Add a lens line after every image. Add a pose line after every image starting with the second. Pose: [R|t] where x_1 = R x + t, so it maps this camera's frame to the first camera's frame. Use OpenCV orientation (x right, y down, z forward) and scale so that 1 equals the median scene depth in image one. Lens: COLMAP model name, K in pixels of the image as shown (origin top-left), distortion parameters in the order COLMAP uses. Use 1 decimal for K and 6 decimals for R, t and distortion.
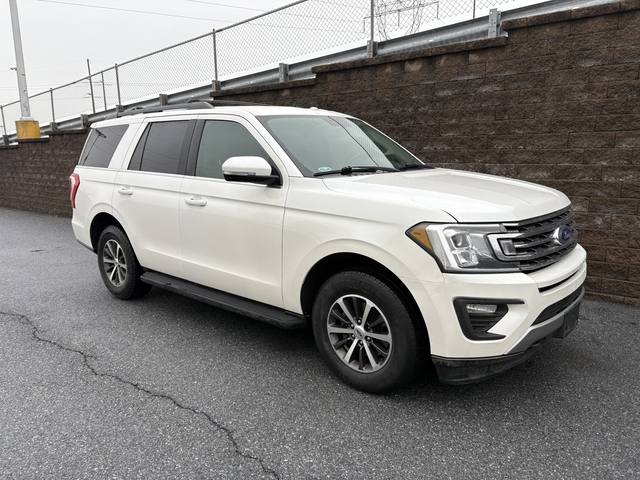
lens RADIAL K [[484.7, 0, 313.2], [0, 484.7, 241.1], [0, 0, 1]] dist [0.042877, -0.039723]
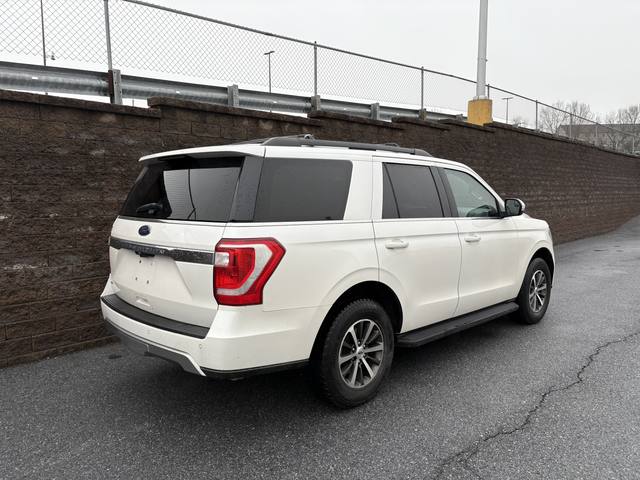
lens RADIAL K [[484.7, 0, 324.2], [0, 484.7, 245.7], [0, 0, 1]] dist [0.042877, -0.039723]
pose [[0.070169, -0.090664, 0.993407, -1.057889], [0.192879, 0.978301, 0.075661, -0.164609], [-0.978710, 0.186299, 0.086133, 0.937180]]
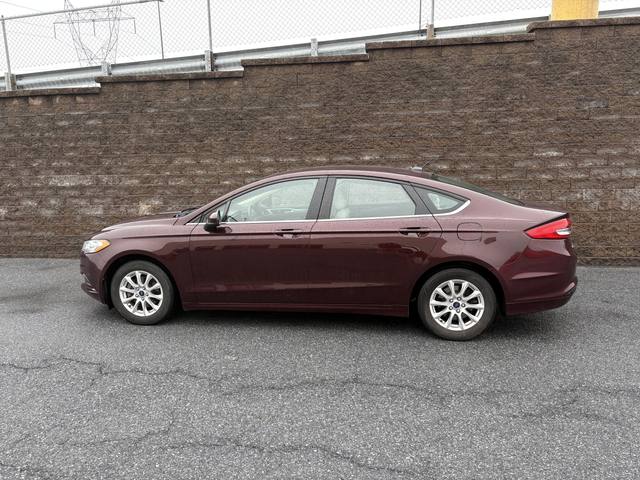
lens RADIAL K [[499.9, 0, 307.3], [0, 499.9, 229.0], [0, 0, 1]] dist [0.047485, -0.049259]
pose [[0.855006, -0.103877, 0.508109, 0.120665], [0.112067, 0.993594, 0.014551, 0.043308], [-0.506366, 0.044501, 0.861170, -0.568422]]
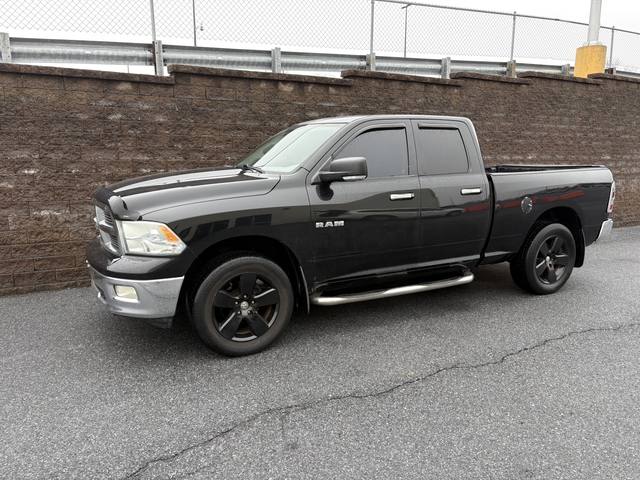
lens RADIAL K [[484.7, 0, 318.6], [0, 484.7, 245.6], [0, 0, 1]] dist [0.042877, -0.039723]
pose [[0.368754, -0.152658, 0.916906, -1.006834], [0.166404, 0.981328, 0.096461, -0.100036], [-0.914511, 0.117006, 0.387272, 0.598191]]
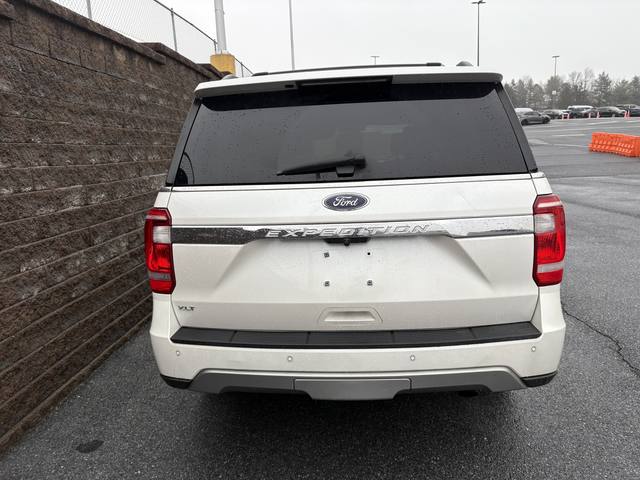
lens RADIAL K [[484.7, 0, 327.8], [0, 484.7, 241.4], [0, 0, 1]] dist [0.042877, -0.039723]
pose [[-0.610260, -0.104481, 0.785281, -0.735088], [0.199125, 0.939210, 0.279705, -0.262110], [-0.766767, 0.327061, -0.552357, 1.452223]]
